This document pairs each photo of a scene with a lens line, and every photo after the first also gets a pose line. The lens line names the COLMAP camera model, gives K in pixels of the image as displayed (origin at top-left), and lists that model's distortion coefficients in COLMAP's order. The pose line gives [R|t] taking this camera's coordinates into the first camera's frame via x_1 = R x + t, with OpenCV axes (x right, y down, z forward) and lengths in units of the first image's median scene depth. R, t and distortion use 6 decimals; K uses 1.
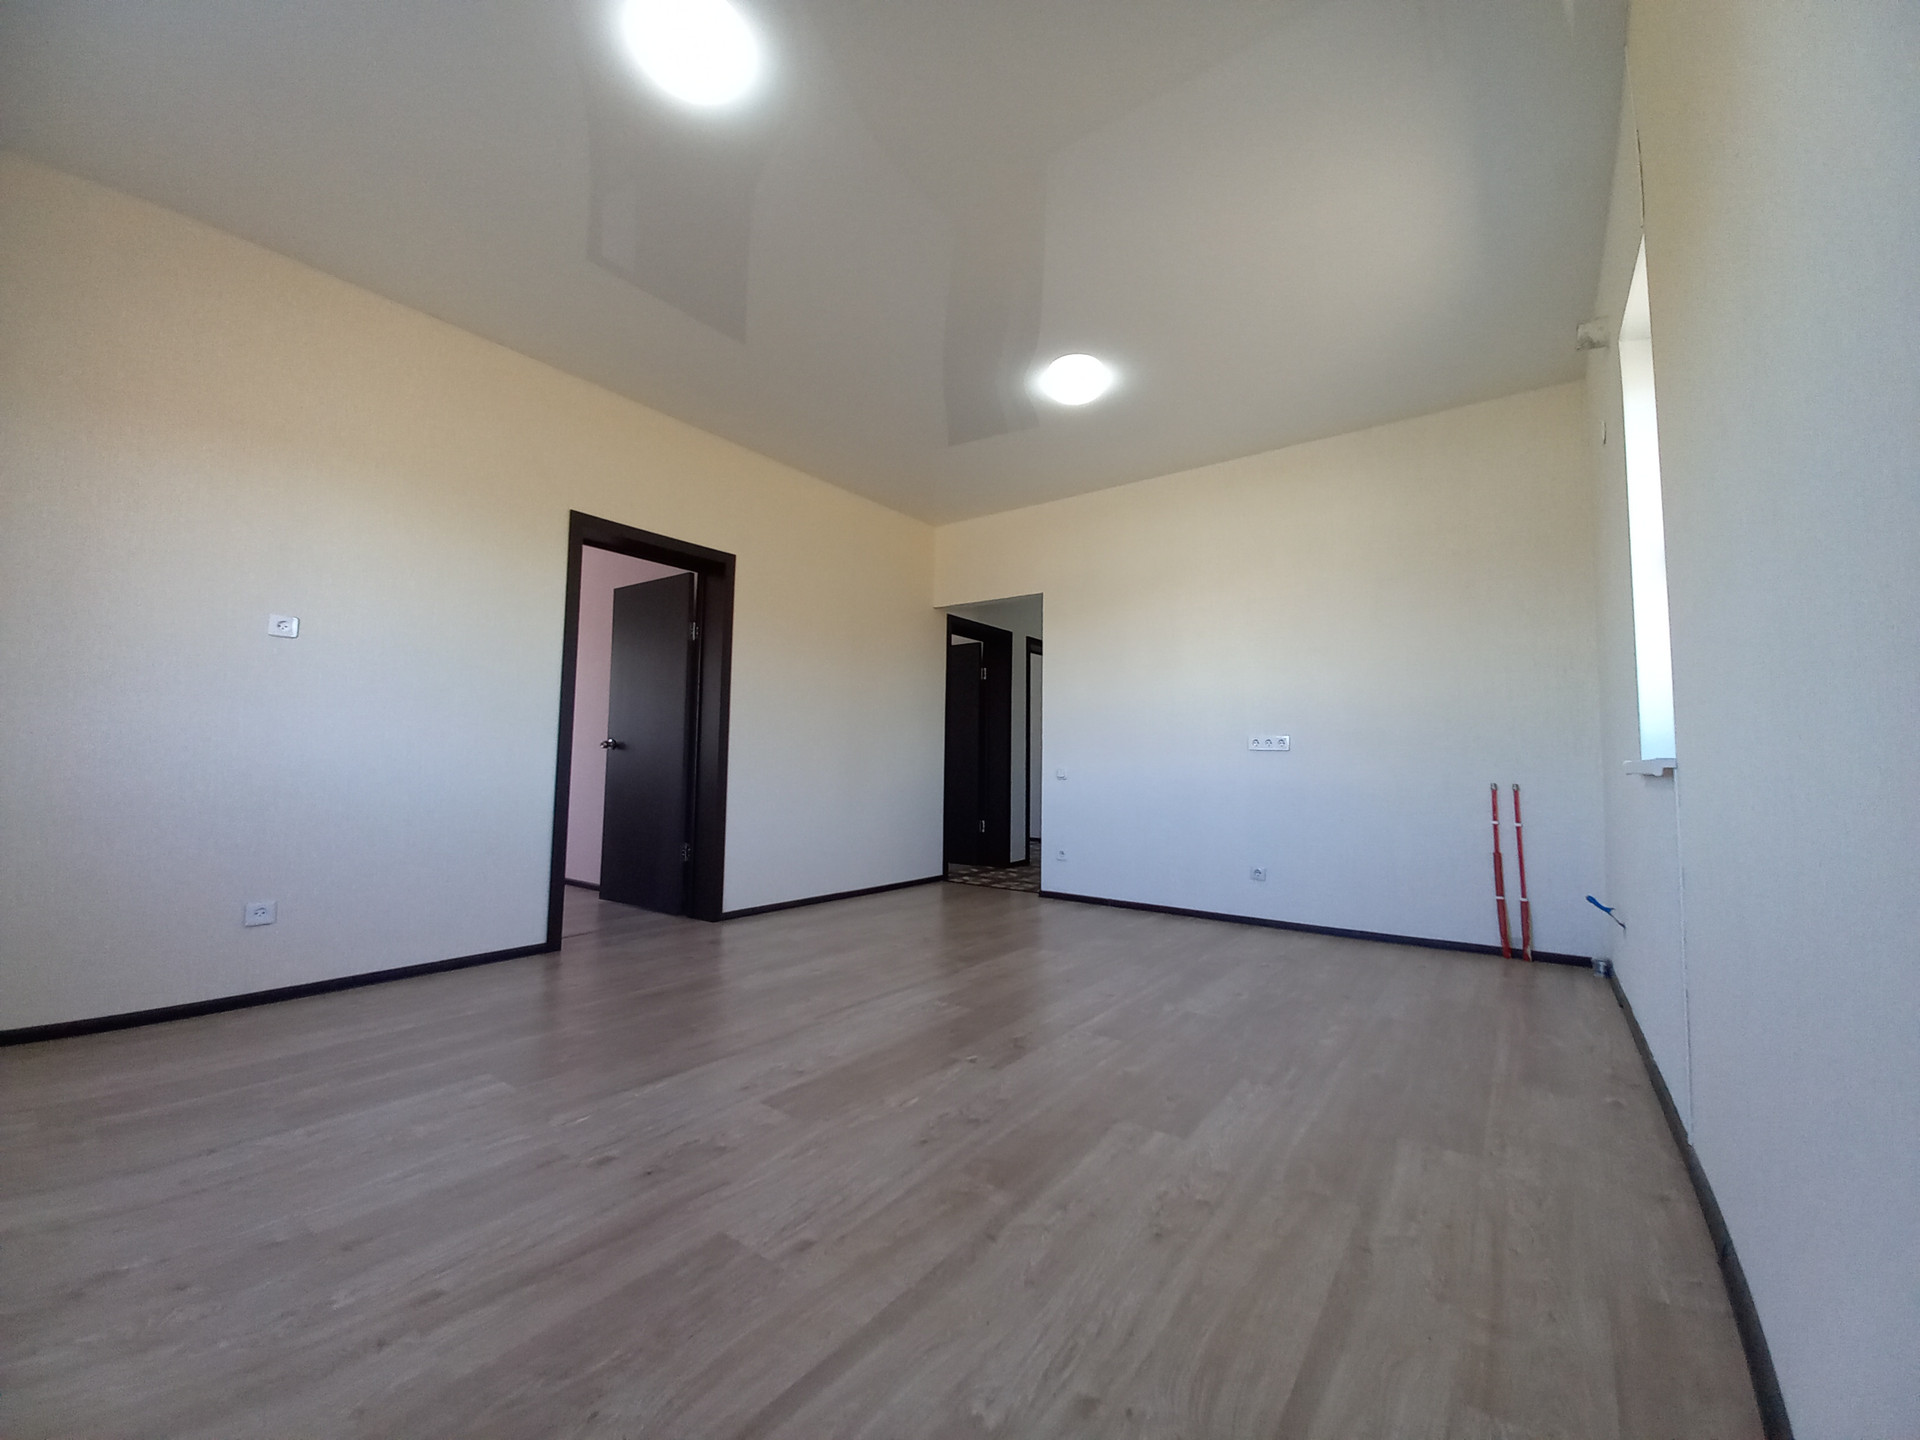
lens RADIAL K [[749.9, 0, 975.8], [0, 749.9, 711.7], [0, 0, 1]] dist [0.018337, -0.015533]
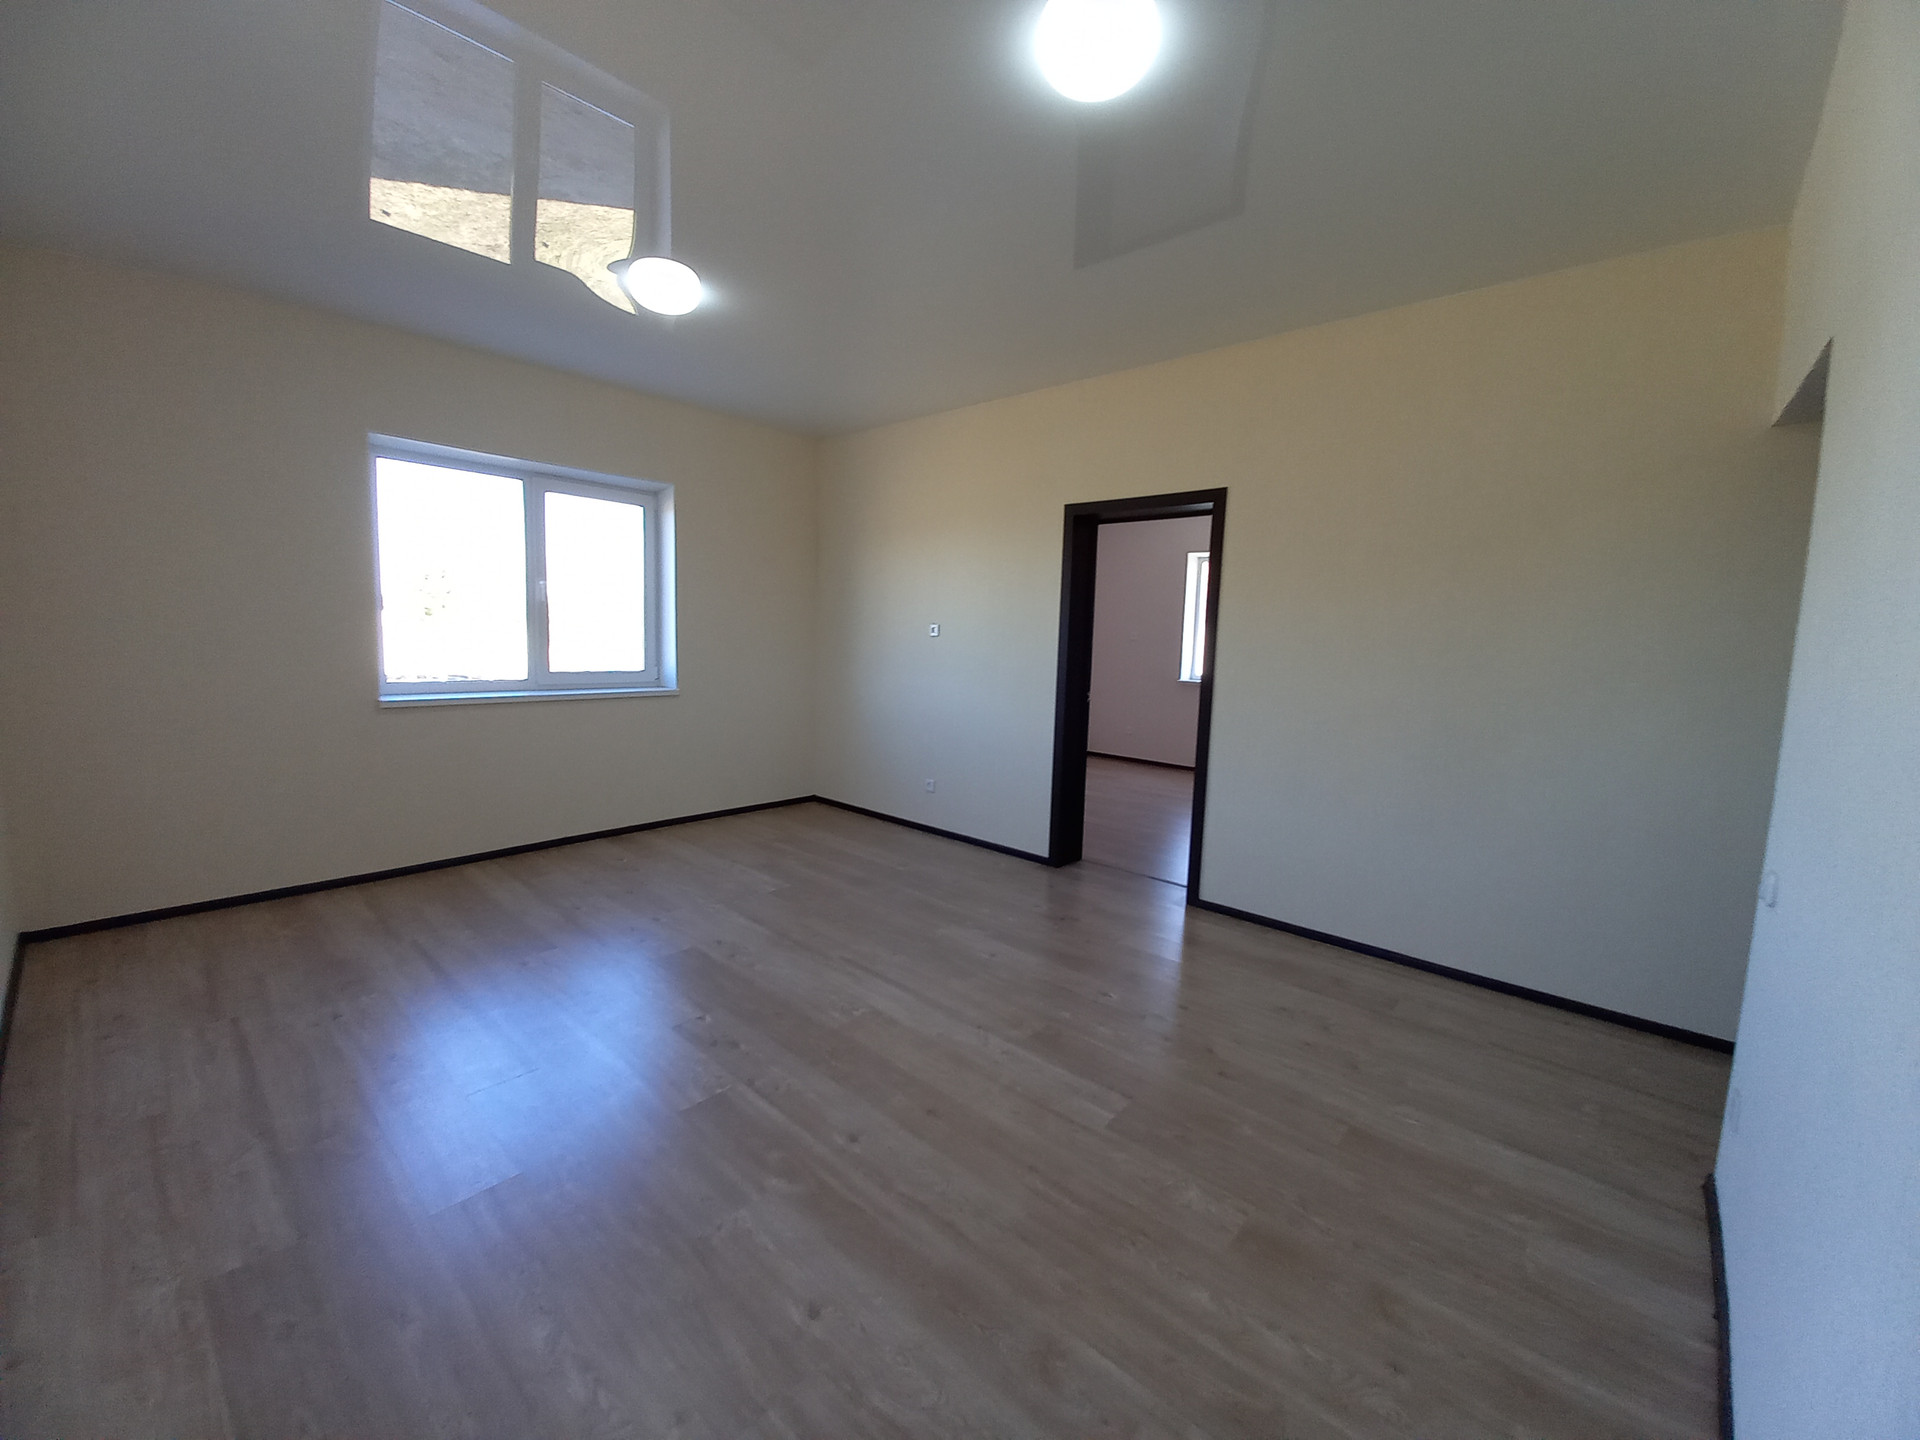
lens RADIAL K [[749.9, 0, 975.8], [0, 749.9, 711.7], [0, 0, 1]] dist [0.018337, -0.015533]
pose [[-0.086982, 0.092369, -0.991918, 1.165077], [0.041337, 0.995169, 0.089047, -0.102300], [0.995352, -0.033257, -0.090380, 1.682537]]
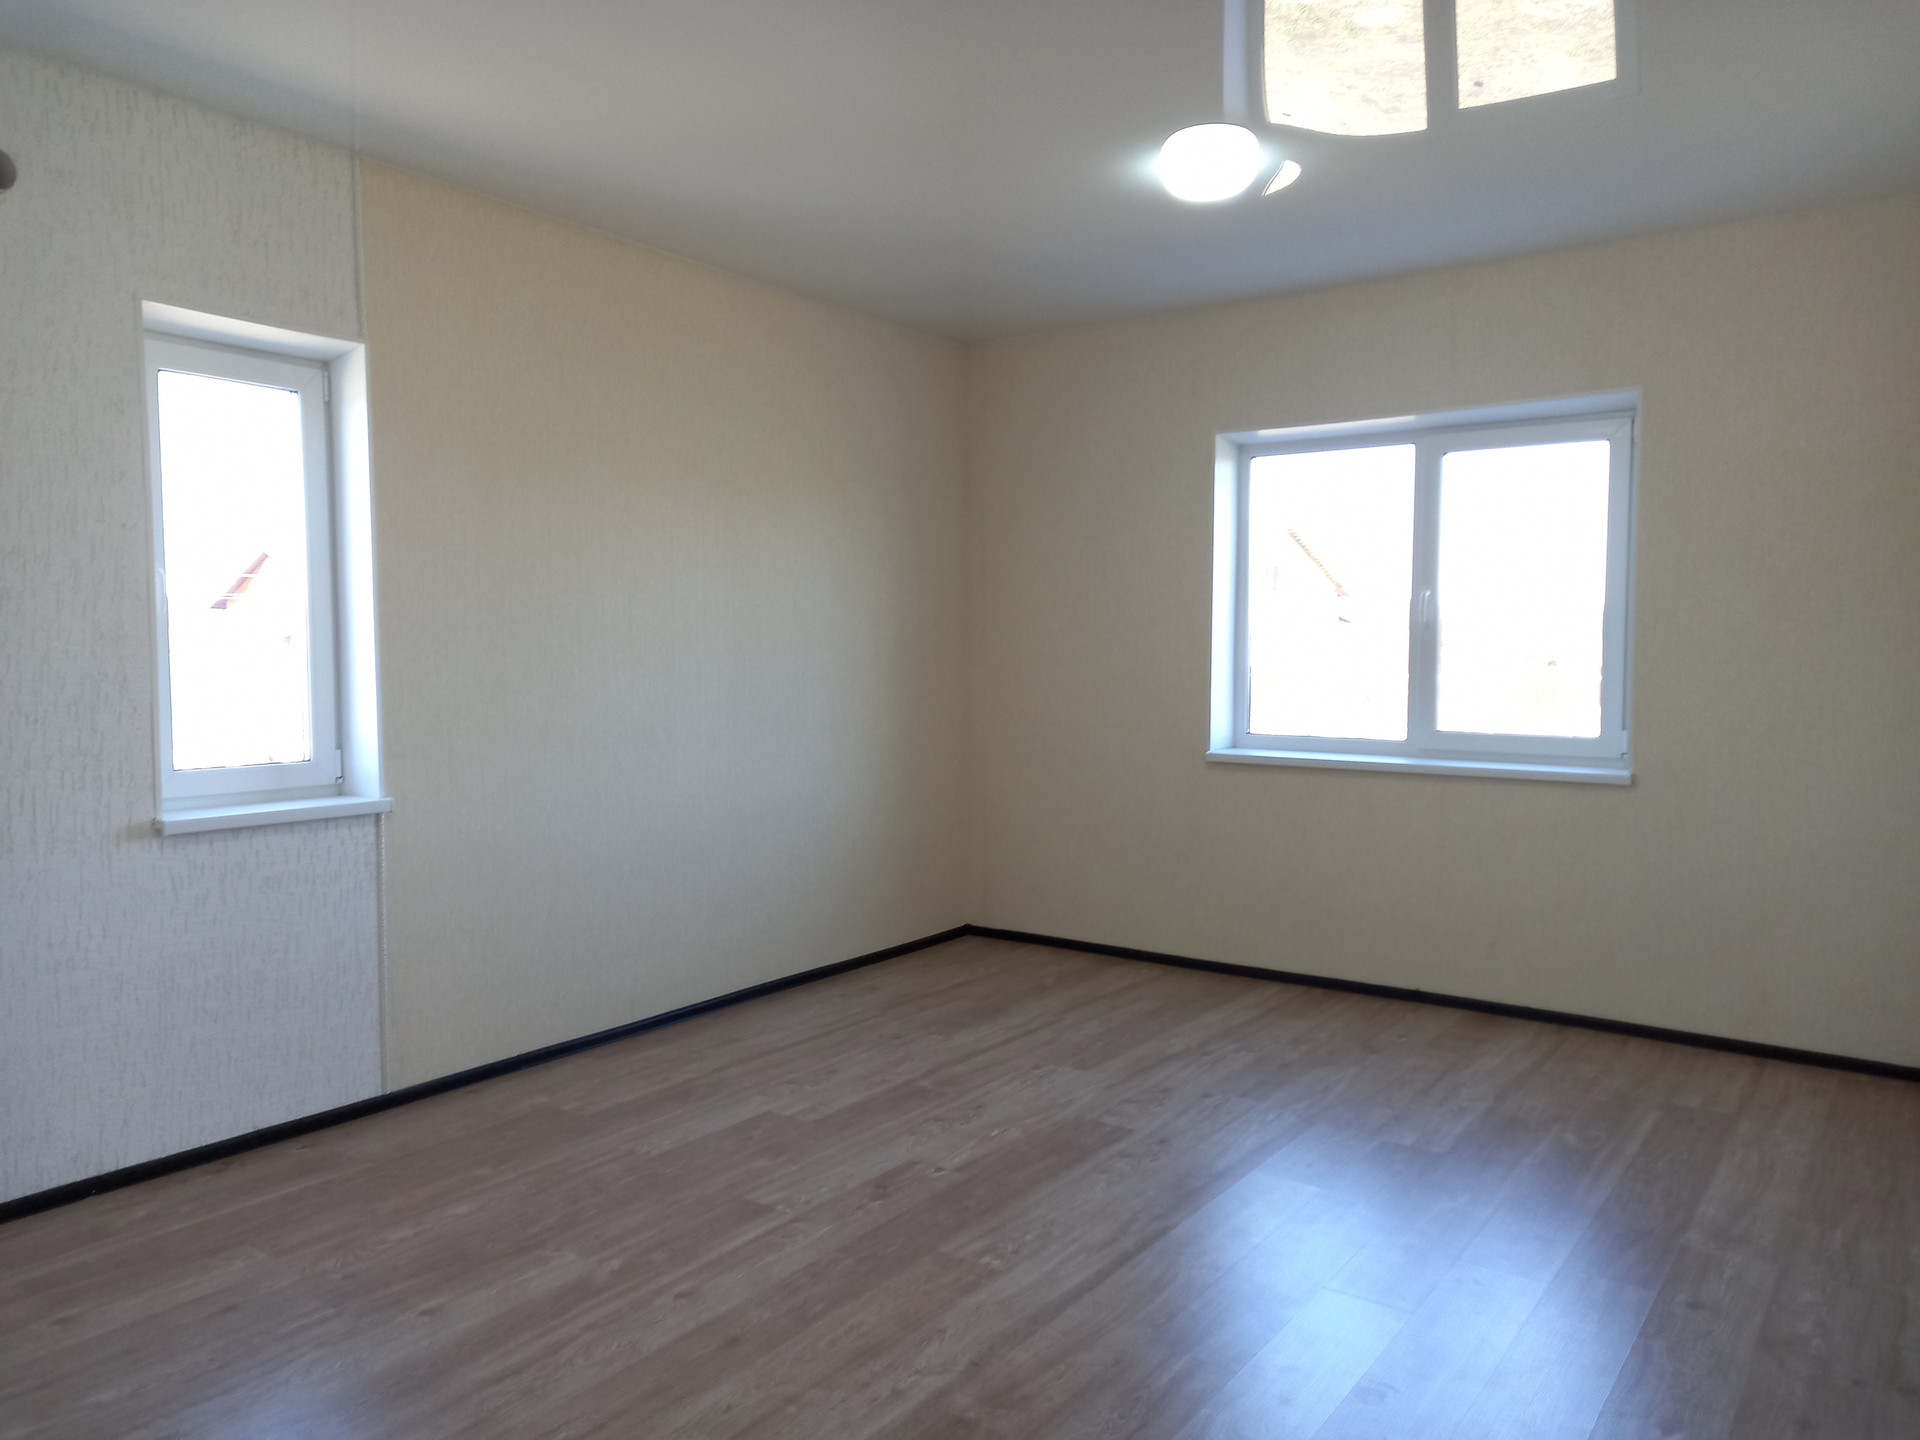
lens RADIAL K [[1376.4, 0, 964.3], [0, 1376.4, 716.6], [0, 0, 1]] dist [0.101972, -0.097298]
pose [[-0.999887, -0.012890, -0.007799, -0.015307], [-0.012709, 0.999661, -0.022723, -0.027770], [0.008090, -0.022621, -0.999711, 2.861353]]
